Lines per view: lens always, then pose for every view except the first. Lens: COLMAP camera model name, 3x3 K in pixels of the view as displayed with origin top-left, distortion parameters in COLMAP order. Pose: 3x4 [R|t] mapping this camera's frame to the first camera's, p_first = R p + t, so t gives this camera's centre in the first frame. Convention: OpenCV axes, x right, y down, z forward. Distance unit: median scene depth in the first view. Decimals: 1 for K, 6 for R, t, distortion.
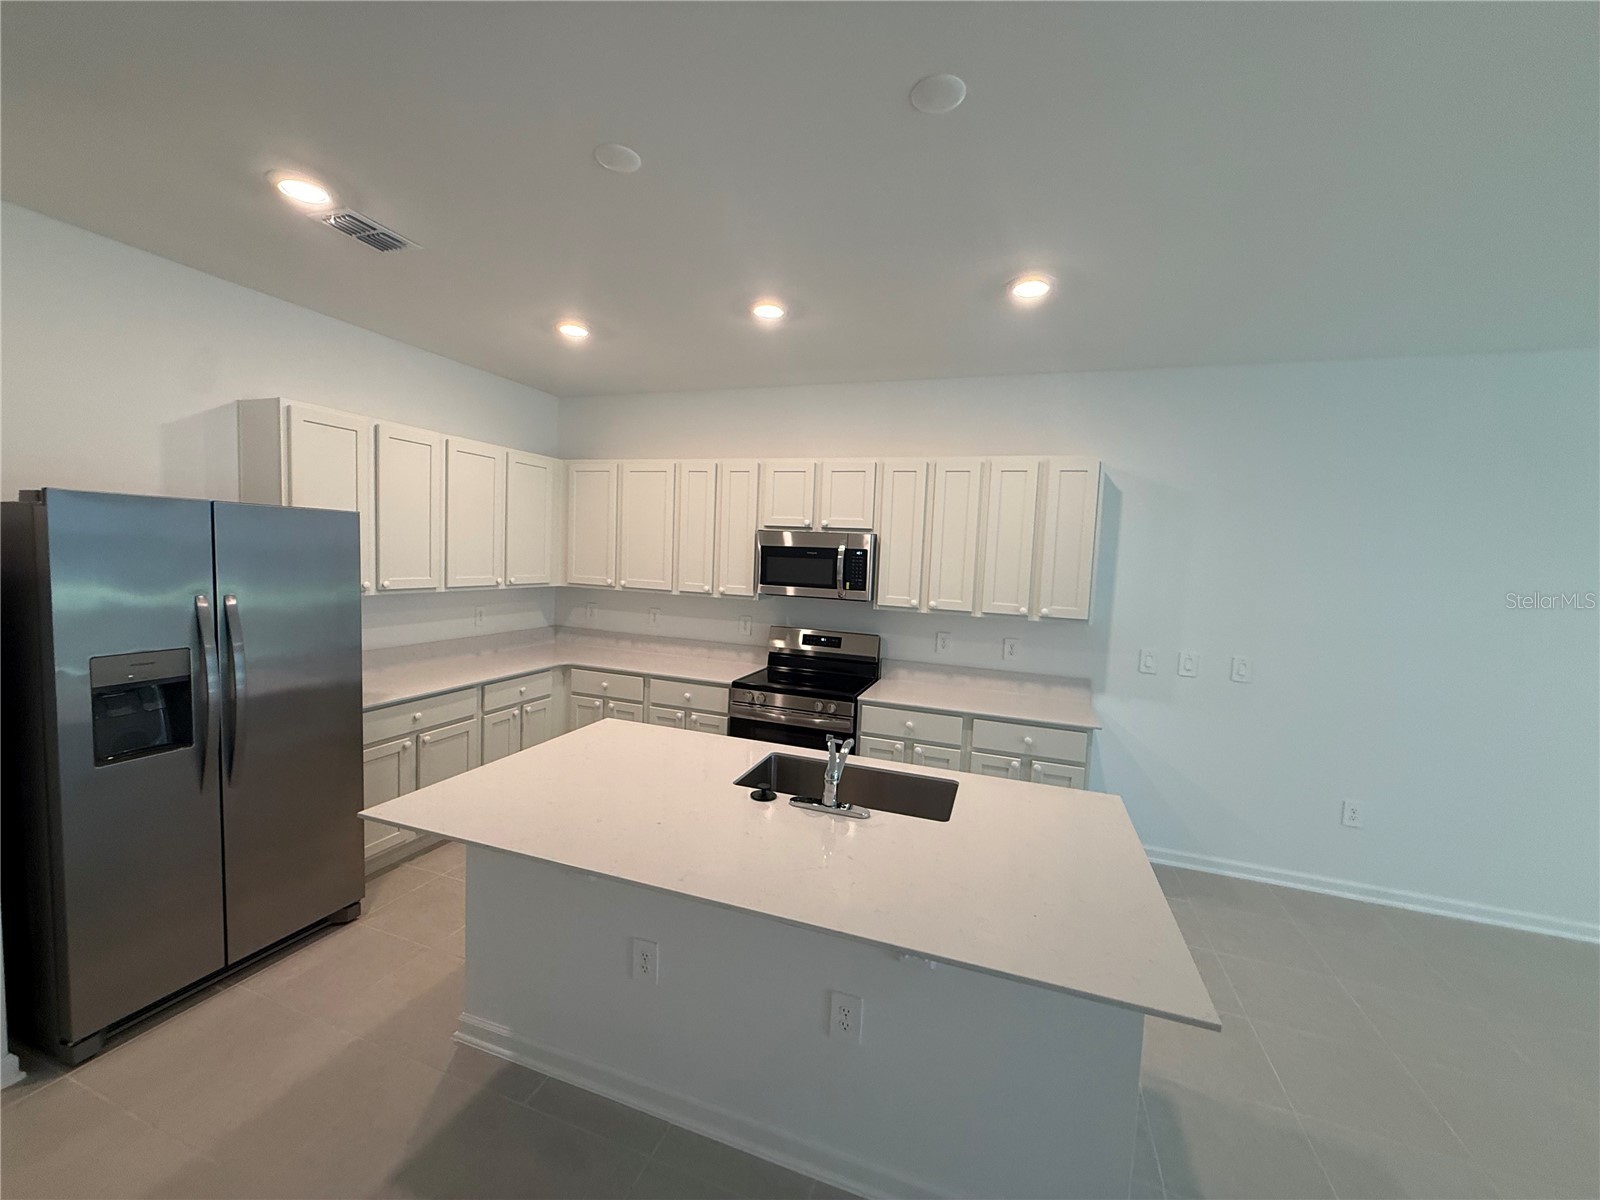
lens RADIAL K [[635.6, 0, 794.1], [0, 635.6, 597.3], [0, 0, 1]] dist [0.001504, -0.000232]
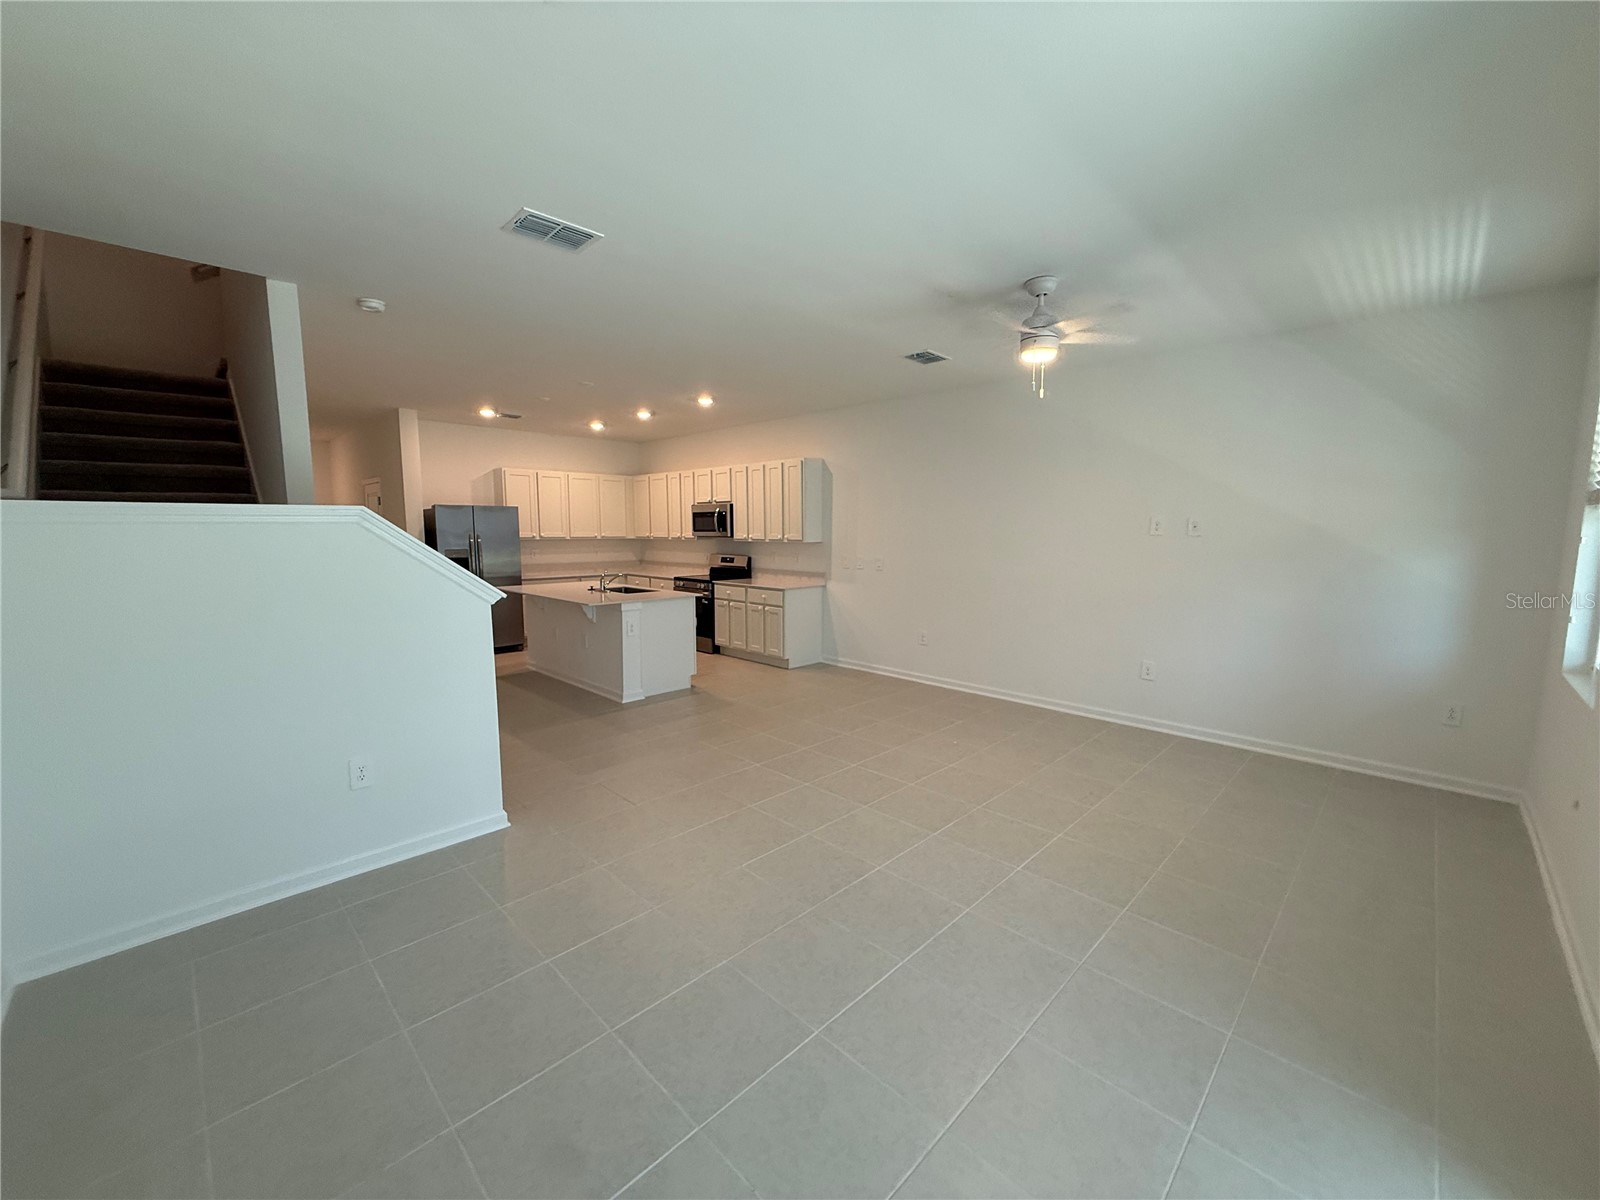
lens RADIAL K [[635.6, 0, 794.1], [0, 635.6, 597.3], [0, 0, 1]] dist [0.001504, -0.000232]
pose [[0.902686, 0.003415, -0.430286, 1.151797], [0.008359, 0.999641, 0.025469, 0.145796], [0.430218, -0.026587, 0.902333, -0.731678]]
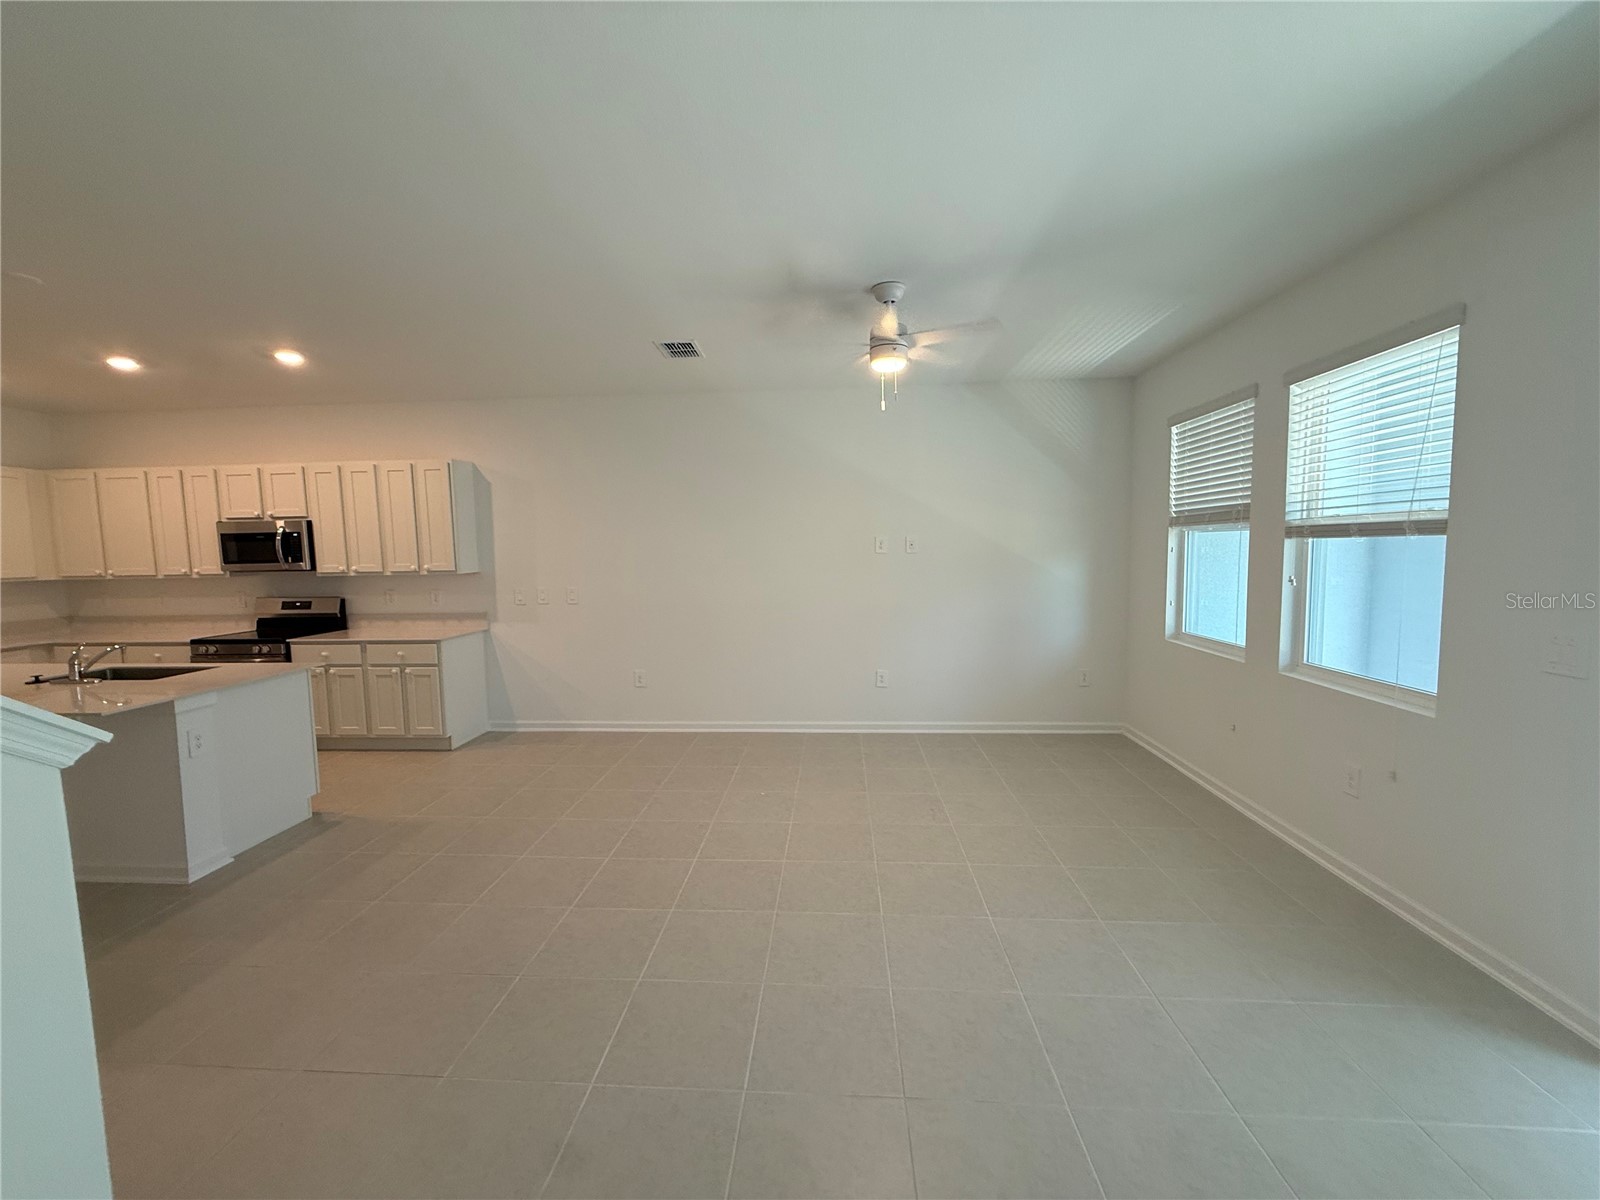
lens RADIAL K [[635.6, 0, 794.1], [0, 635.6, 597.3], [0, 0, 1]] dist [0.001504, -0.000232]
pose [[0.960609, -0.081995, 0.265531, 0.724640], [0.079062, 0.996633, 0.021737, 0.112451], [-0.266419, 0.000113, 0.963857, -0.557113]]
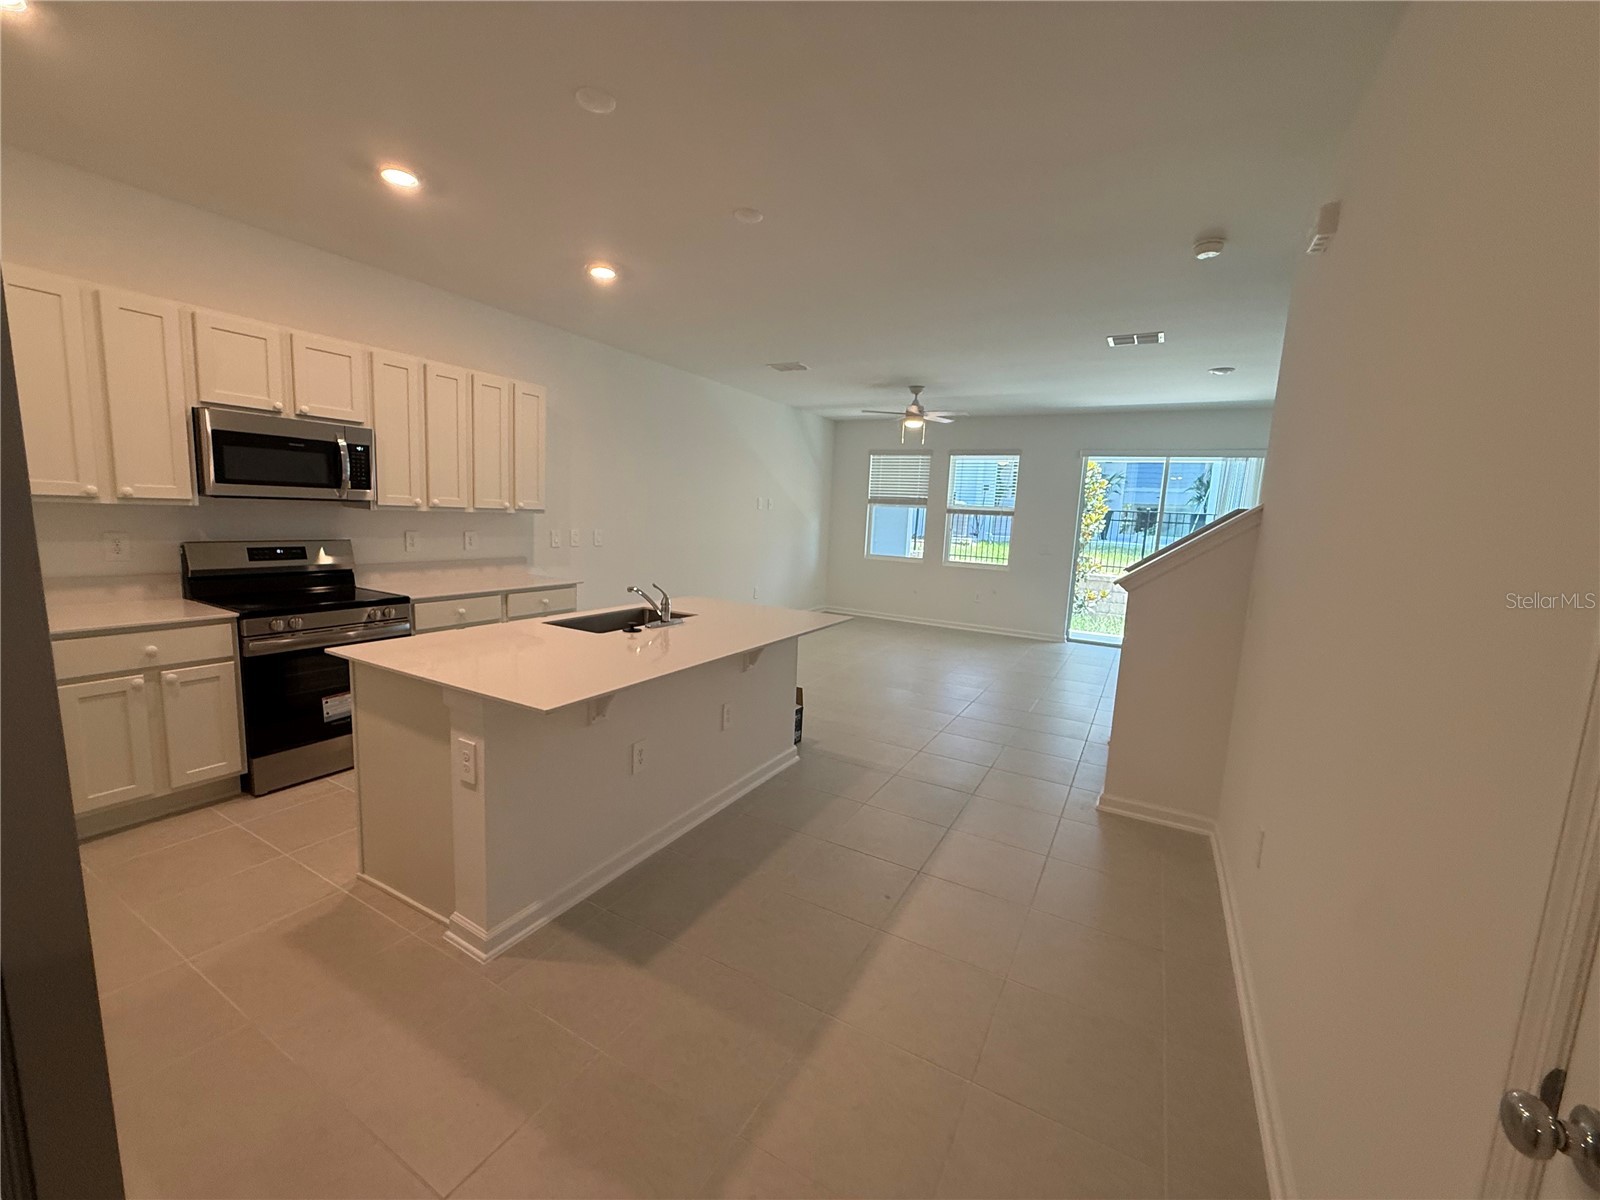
lens RADIAL K [[635.6, 0, 794.1], [0, 635.6, 597.3], [0, 0, 1]] dist [0.001504, -0.000232]
pose [[0.168772, -0.167447, 0.971328, -0.704901], [0.032534, 0.985874, 0.164301, 0.011821], [-0.985118, 0.003872, 0.171836, 0.214560]]
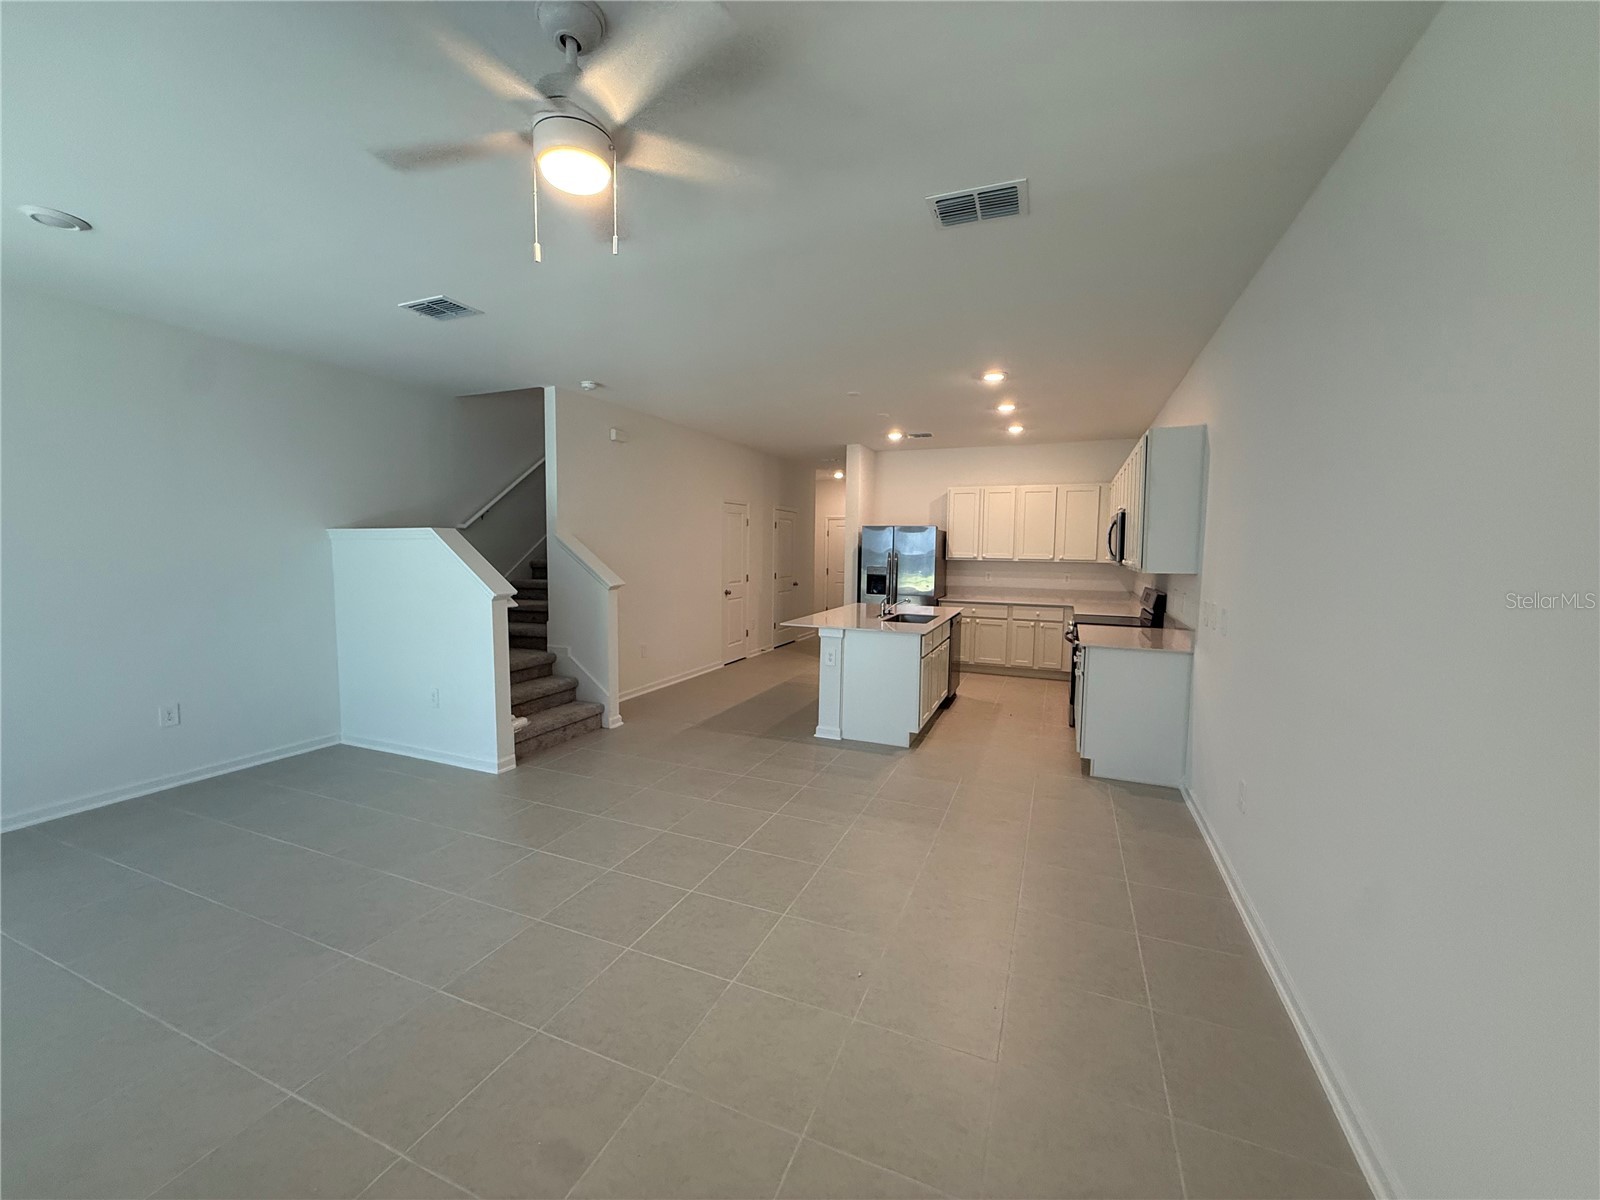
lens RADIAL K [[635.6, 0, 794.1], [0, 635.6, 597.3], [0, 0, 1]] dist [0.001504, -0.000232]
pose [[-0.052292, 0.034001, -0.998053, 1.484754], [-0.083320, 0.995787, 0.038289, 0.085466], [0.995150, 0.085160, -0.049239, 0.368236]]
